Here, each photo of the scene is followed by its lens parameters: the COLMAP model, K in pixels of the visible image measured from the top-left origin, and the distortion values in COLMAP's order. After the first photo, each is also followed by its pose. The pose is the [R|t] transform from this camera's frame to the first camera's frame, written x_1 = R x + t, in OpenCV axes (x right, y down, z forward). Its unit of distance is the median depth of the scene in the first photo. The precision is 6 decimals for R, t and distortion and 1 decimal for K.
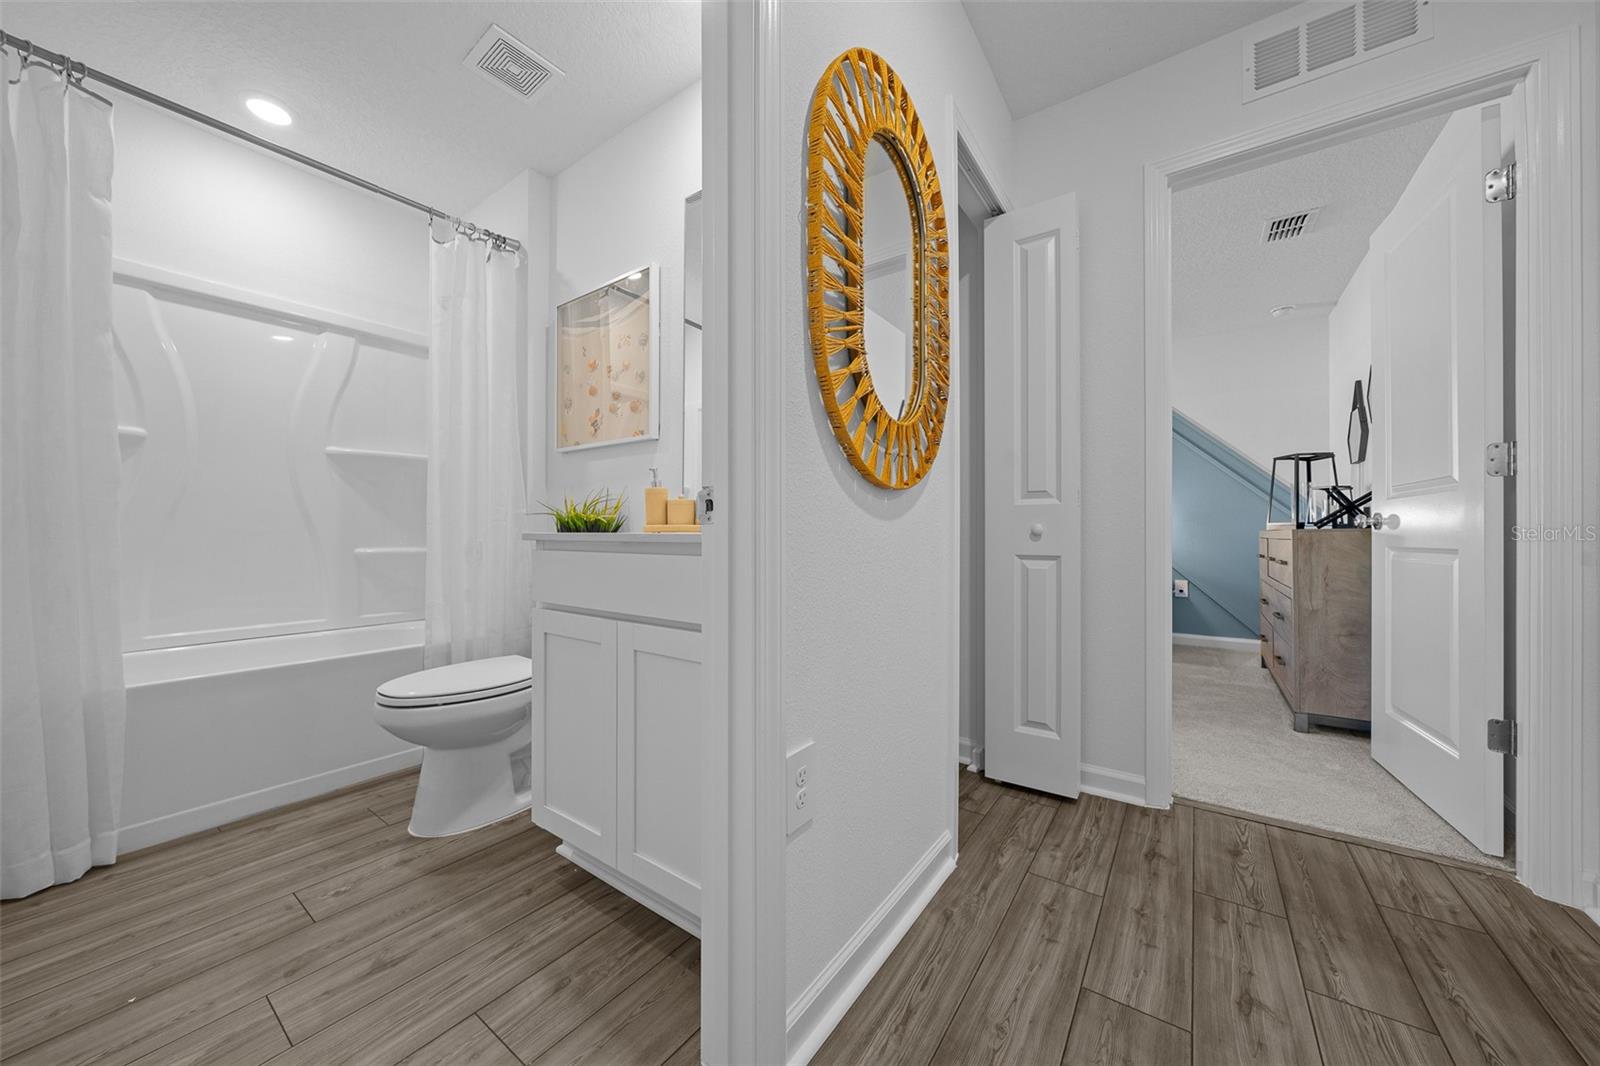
lens RADIAL K [[559.9, 0, 786.2], [0, 559.9, 534.0], [0, 0, 1]] dist [-0.004743, 0.001216]
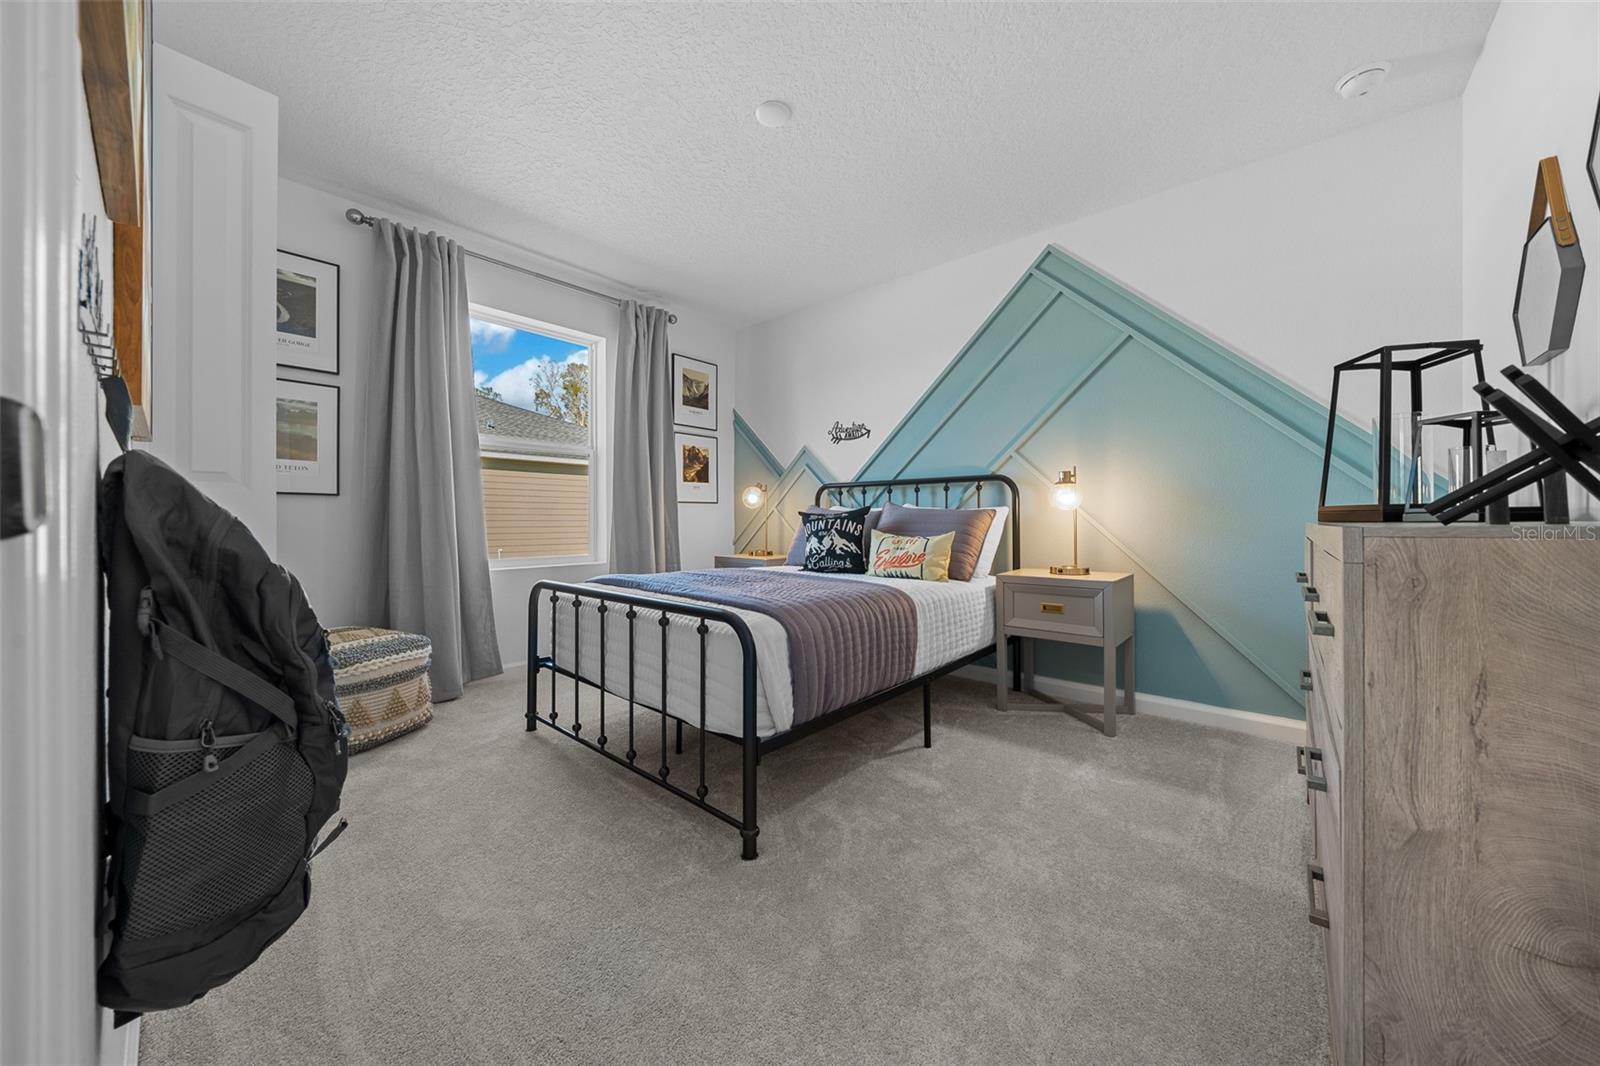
lens RADIAL K [[559.9, 0, 798.1], [0, 559.9, 527.5], [0, 0, 1]] dist [-0.004743, 0.001216]
pose [[0.996354, 0.000122, -0.085319, 0.496568], [0.000875, 0.999932, 0.011647, -0.009386], [0.085315, -0.011679, 0.996286, 0.526523]]
